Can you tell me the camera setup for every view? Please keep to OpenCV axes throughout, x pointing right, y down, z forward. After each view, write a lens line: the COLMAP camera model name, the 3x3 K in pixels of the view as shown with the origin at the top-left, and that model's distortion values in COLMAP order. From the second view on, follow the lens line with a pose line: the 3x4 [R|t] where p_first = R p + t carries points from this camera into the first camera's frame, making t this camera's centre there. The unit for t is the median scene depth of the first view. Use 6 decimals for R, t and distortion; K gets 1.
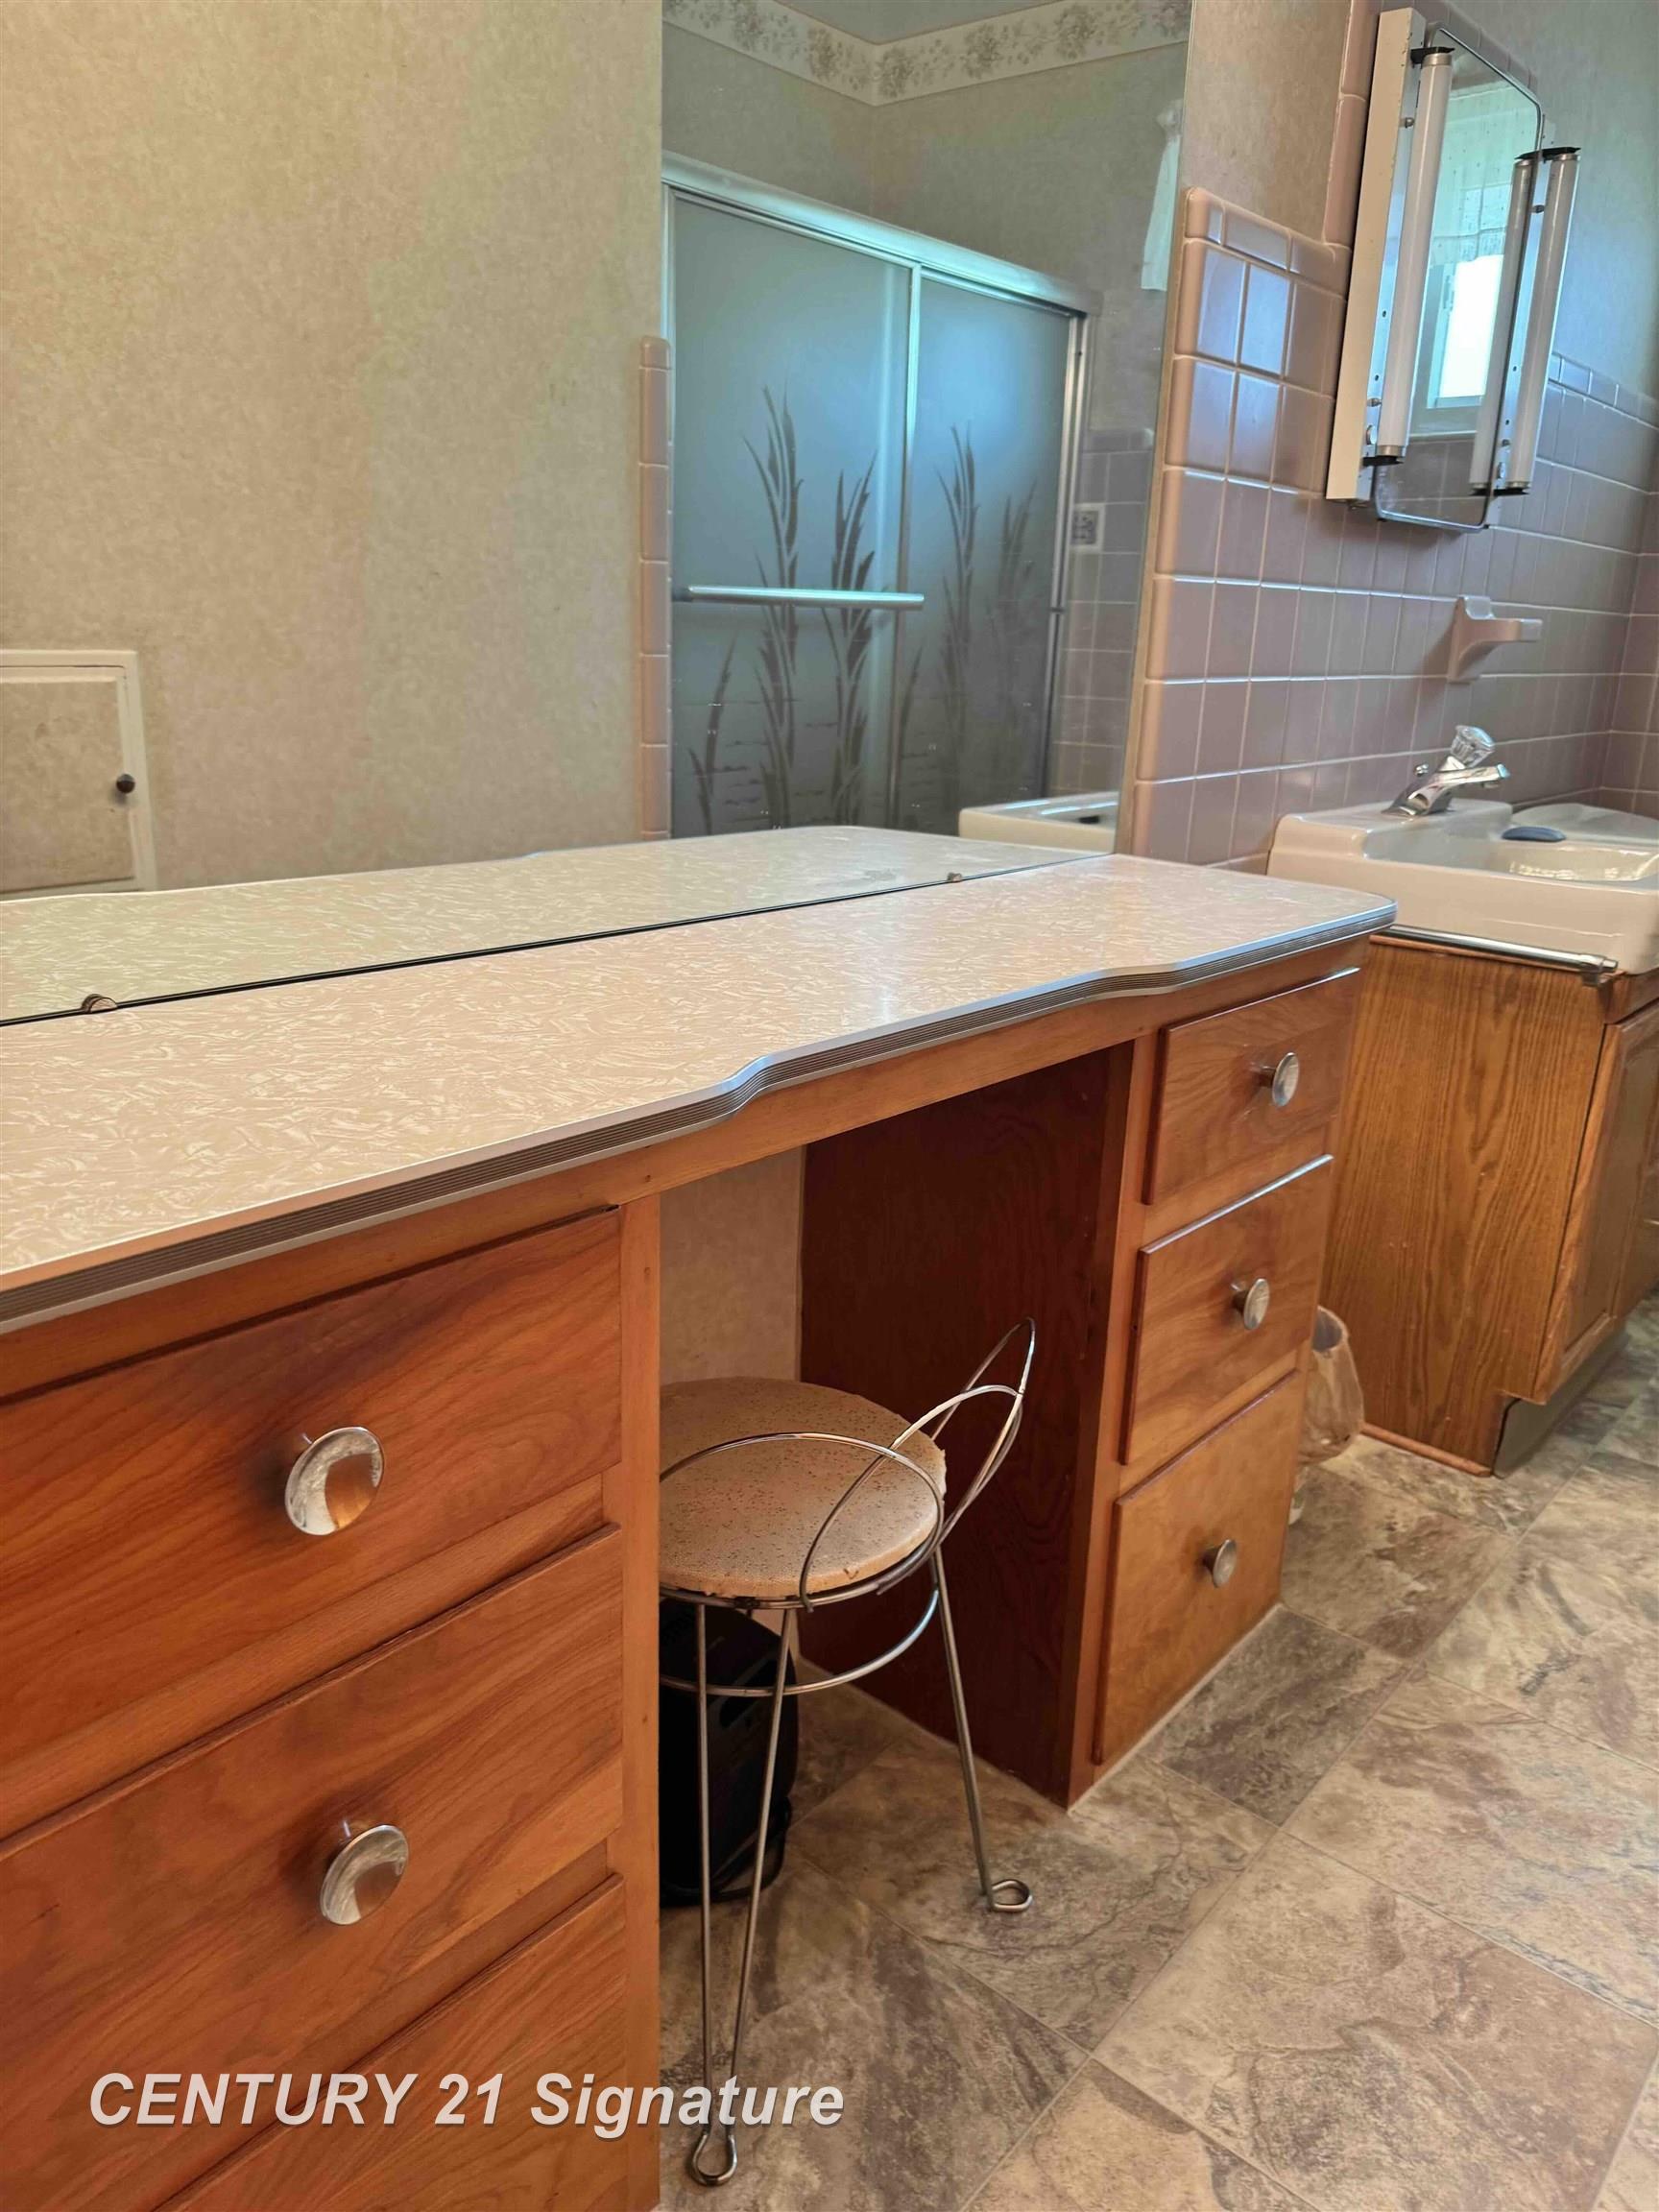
lens RADIAL K [[1576.5, 0, 829.5], [0, 1576.5, 1106.0], [0, 0, 1]] dist [-0.004352, -0.002570]
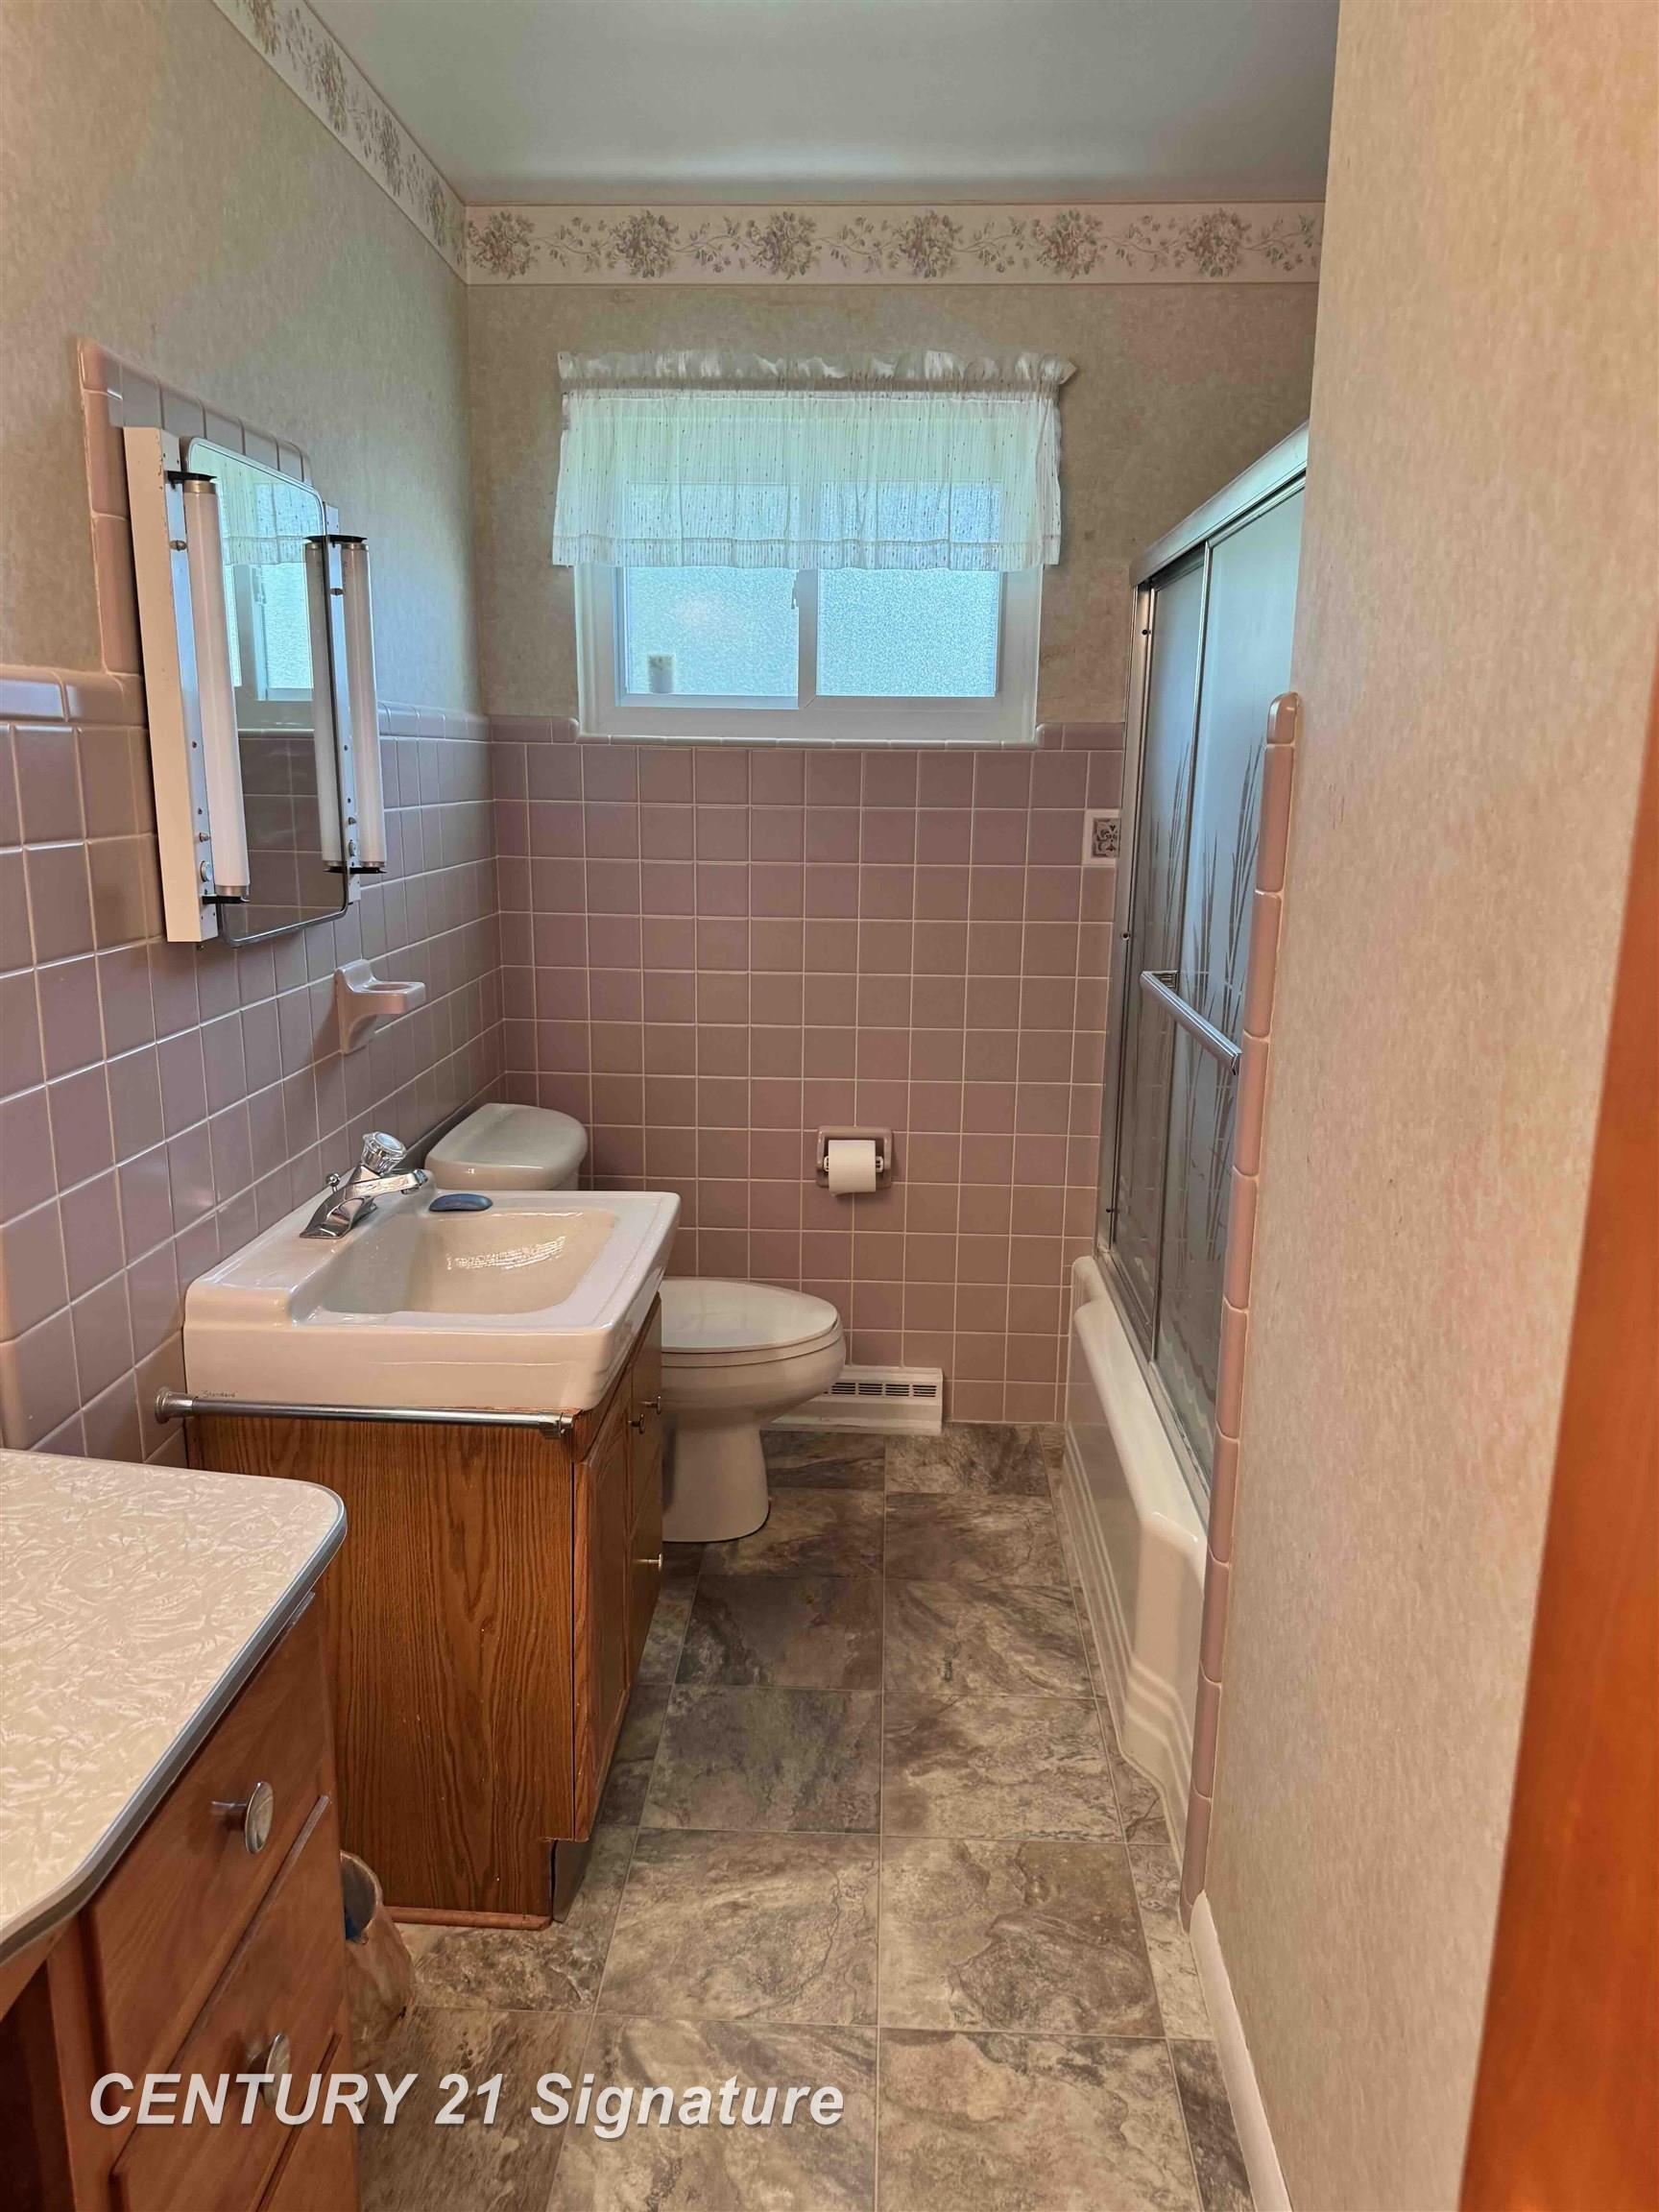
lens RADIAL K [[1543.1, 0, 829.5], [0, 1543.1, 1106.0], [0, 0, 1]] dist [0.086579, -0.140046]
pose [[0.784140, -0.160385, 0.599501, 0.066790], [0.195610, 0.980660, 0.006501, -0.224586], [-0.588950, 0.112171, 0.800347, 0.093792]]
